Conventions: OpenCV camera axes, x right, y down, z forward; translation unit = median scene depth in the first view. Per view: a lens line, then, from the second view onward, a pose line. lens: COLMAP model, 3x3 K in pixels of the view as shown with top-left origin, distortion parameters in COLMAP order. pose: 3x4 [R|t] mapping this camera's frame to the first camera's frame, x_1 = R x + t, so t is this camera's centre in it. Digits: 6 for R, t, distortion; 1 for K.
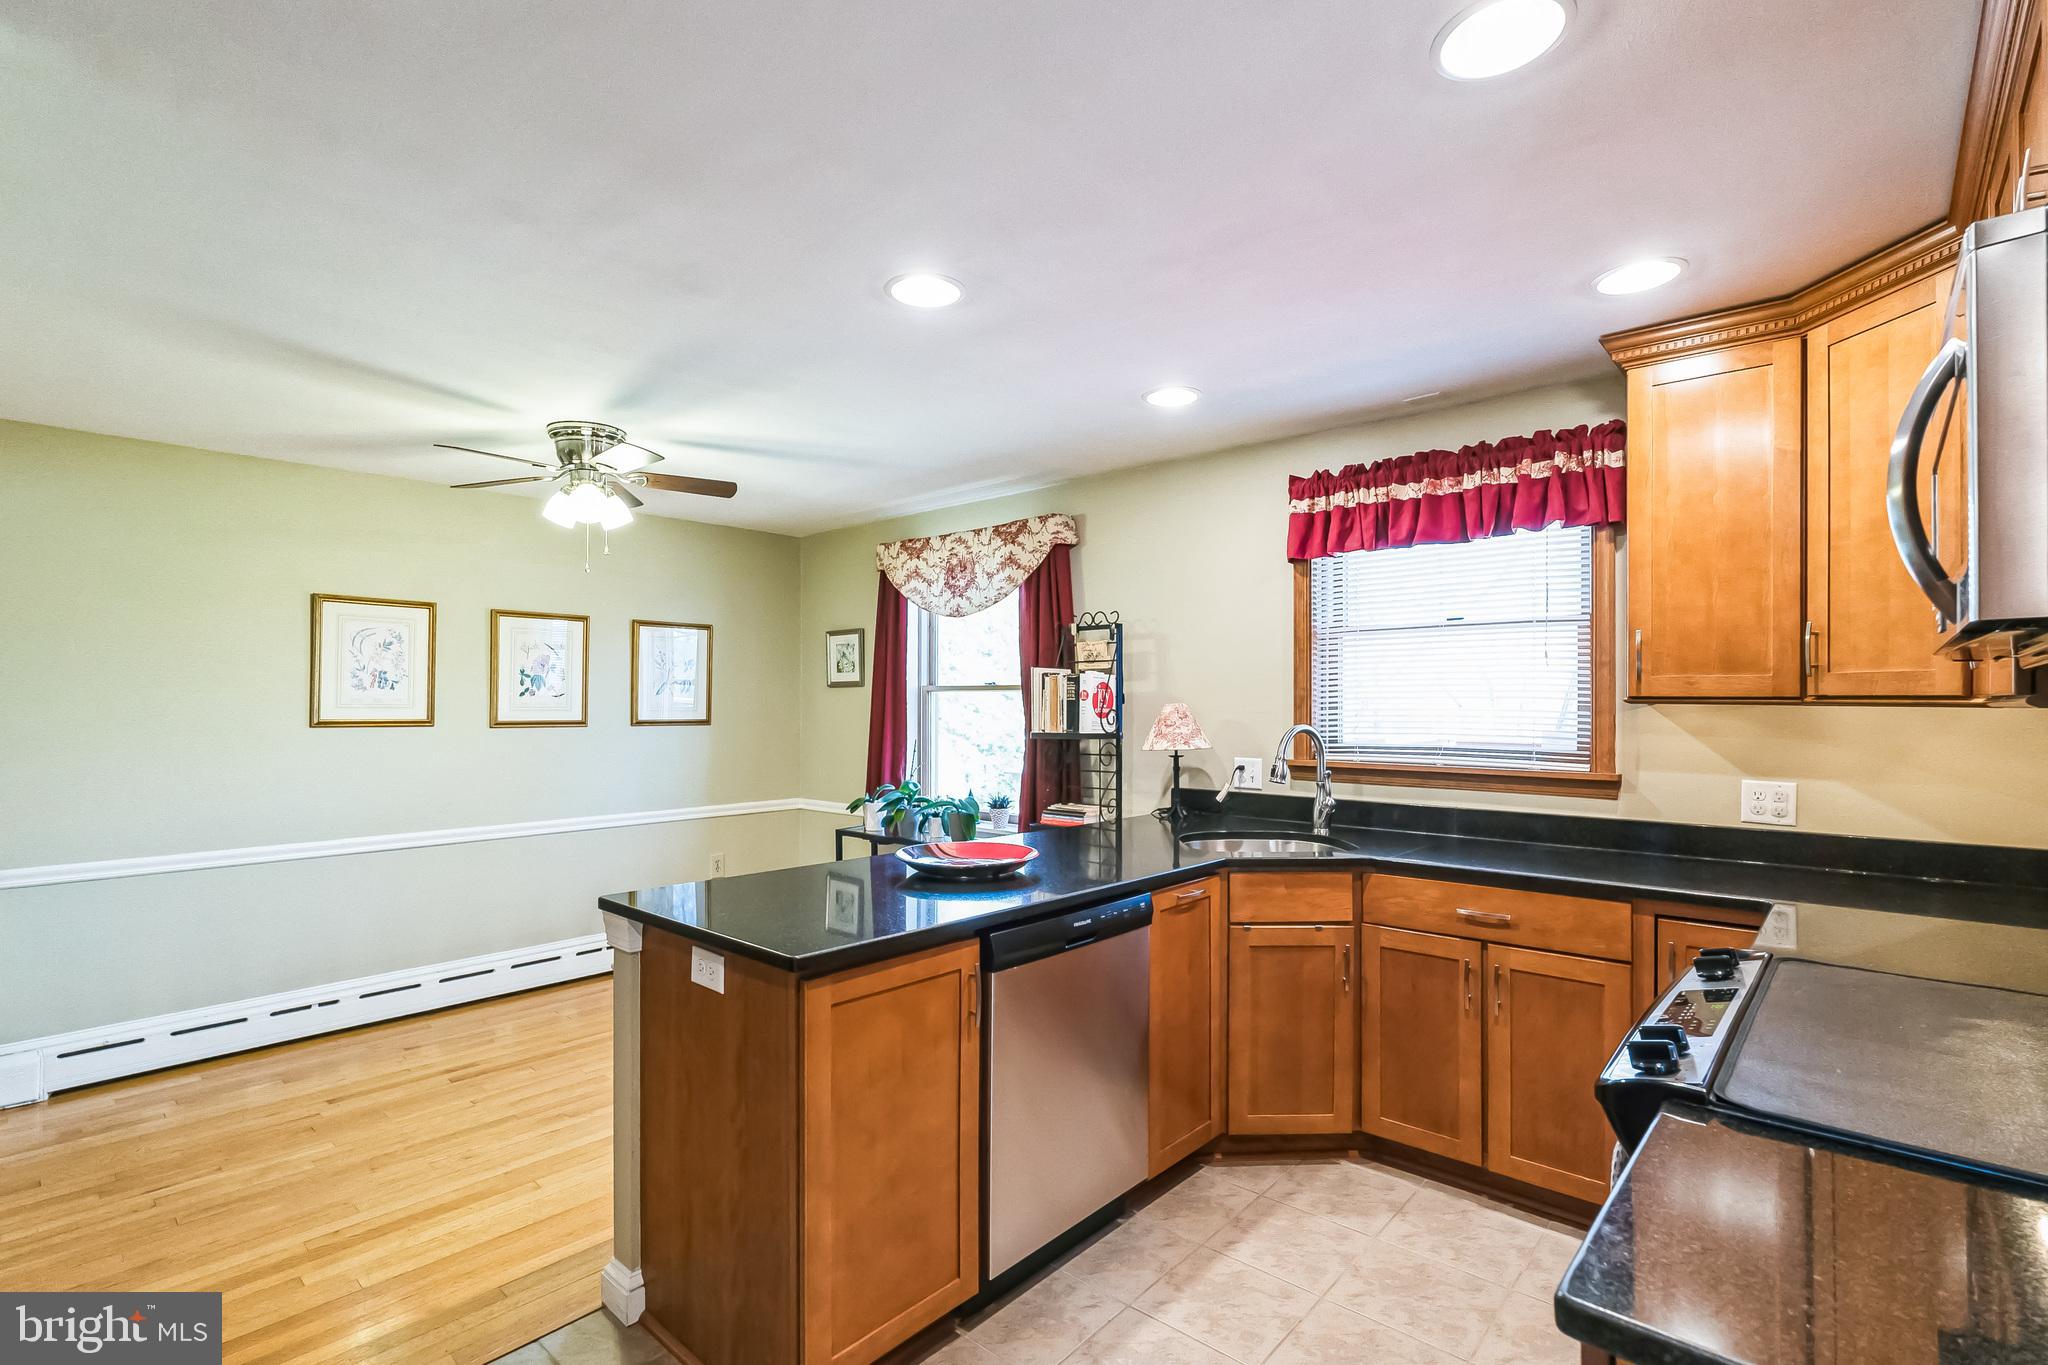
lens RADIAL K [[931.8, 0, 1016.2], [0, 931.8, 694.8], [0, 0, 1]] dist [0.000736, -0.001117]
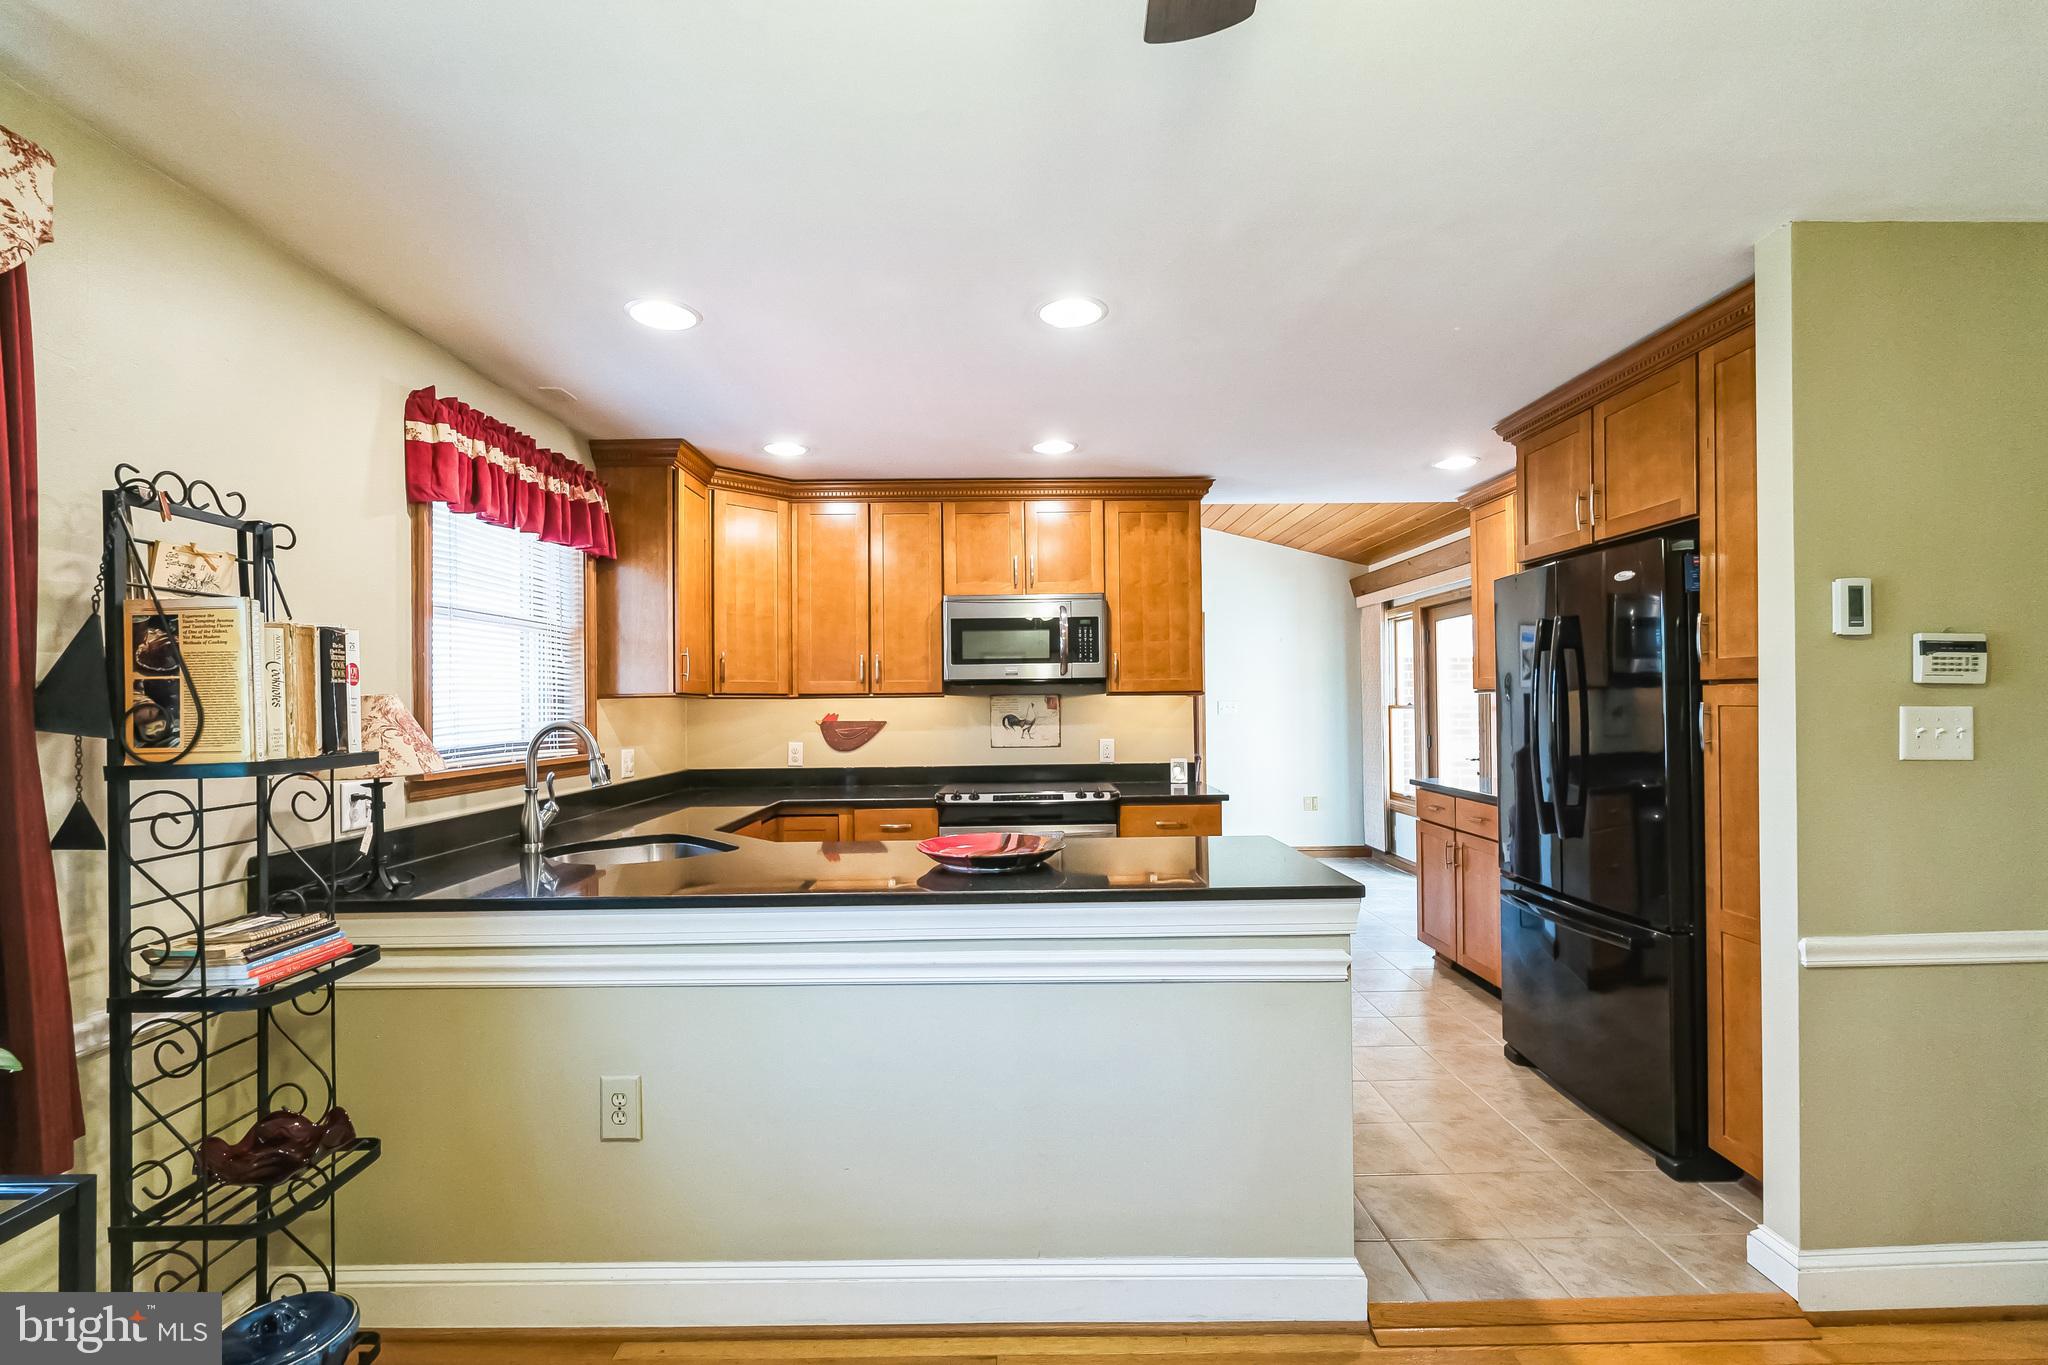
lens RADIAL K [[931.8, 0, 1023.2], [0, 931.8, 693.7], [0, 0, 1]] dist [0.000736, -0.001117]
pose [[-0.678774, 0.010804, 0.734268, -0.494411], [-0.000944, 0.999878, -0.015584, 0.016540], [-0.734347, -0.011271, -0.678681, 1.027206]]
